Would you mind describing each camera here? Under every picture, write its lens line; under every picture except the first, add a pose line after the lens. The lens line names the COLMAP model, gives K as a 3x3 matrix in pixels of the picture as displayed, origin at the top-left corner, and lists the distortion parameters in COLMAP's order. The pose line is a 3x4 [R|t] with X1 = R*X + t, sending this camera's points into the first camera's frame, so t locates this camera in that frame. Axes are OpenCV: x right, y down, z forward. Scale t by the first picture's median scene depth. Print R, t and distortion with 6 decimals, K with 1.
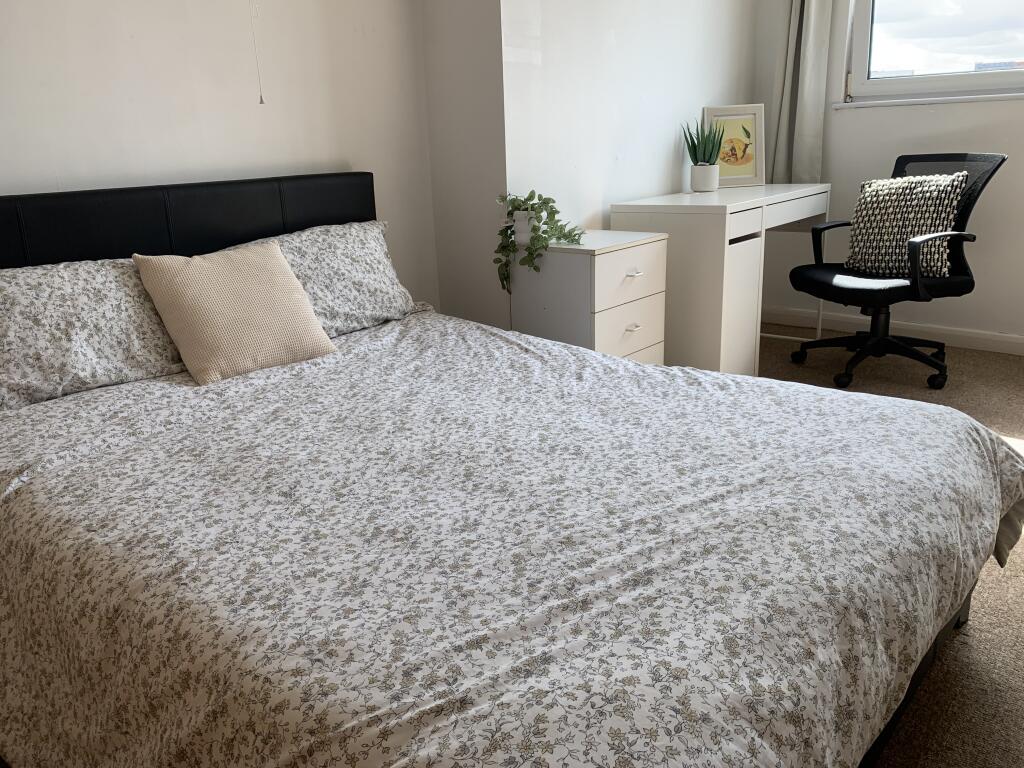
lens RADIAL K [[783.4, 0, 519.7], [0, 783.4, 384.4], [0, 0, 1]] dist [0.055345, -0.090545]
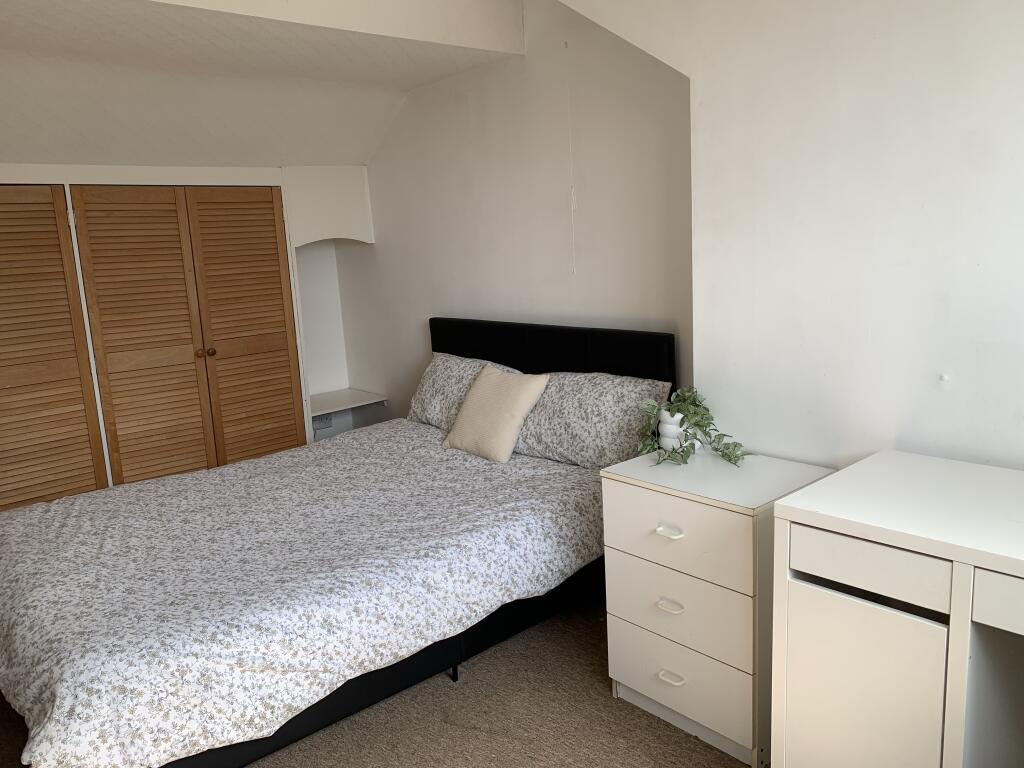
lens RADIAL K [[783.4, 0, 519.7], [0, 783.4, 384.4], [0, 0, 1]] dist [0.055345, -0.090545]
pose [[-0.131515, 0.226707, -0.965043, 0.709907], [-0.242712, 0.936505, 0.253080, -0.358240], [0.961142, 0.267512, -0.068140, 0.769976]]
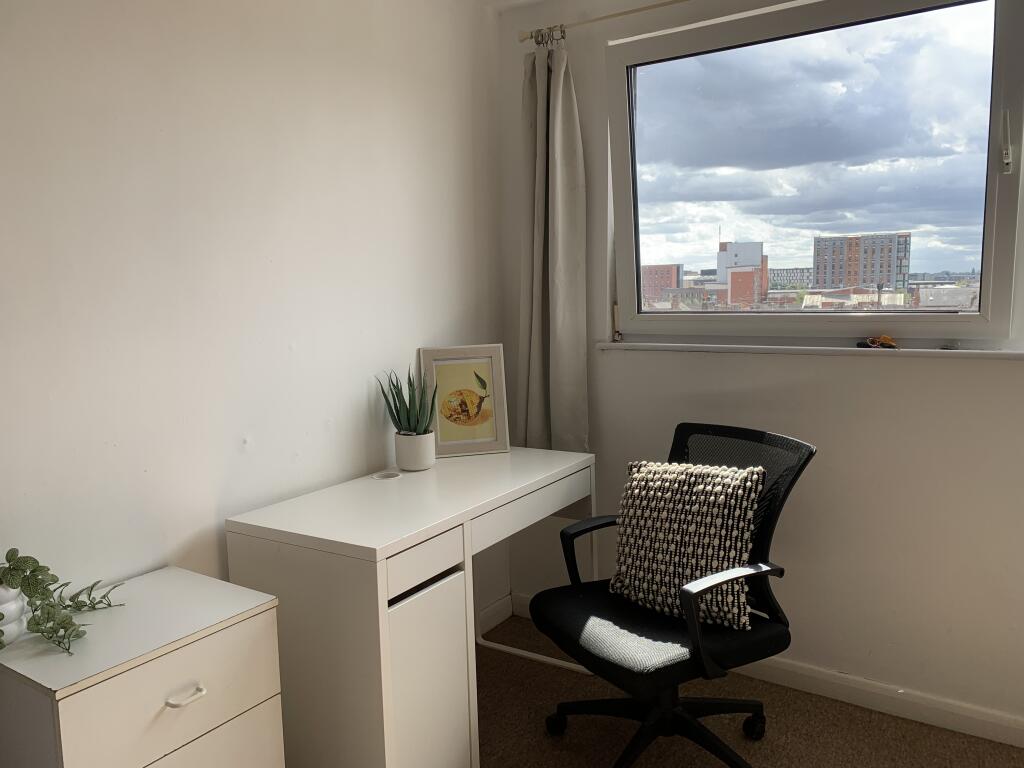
lens RADIAL K [[773.9, 0, 510.3], [0, 773.9, 364.9], [0, 0, 1]] dist [0.035300, -0.078634]
pose [[0.992029, 0.004039, 0.125944, 0.262181], [0.022422, 0.977876, -0.207979, -0.216701], [-0.123998, 0.209146, 0.969991, 0.357093]]
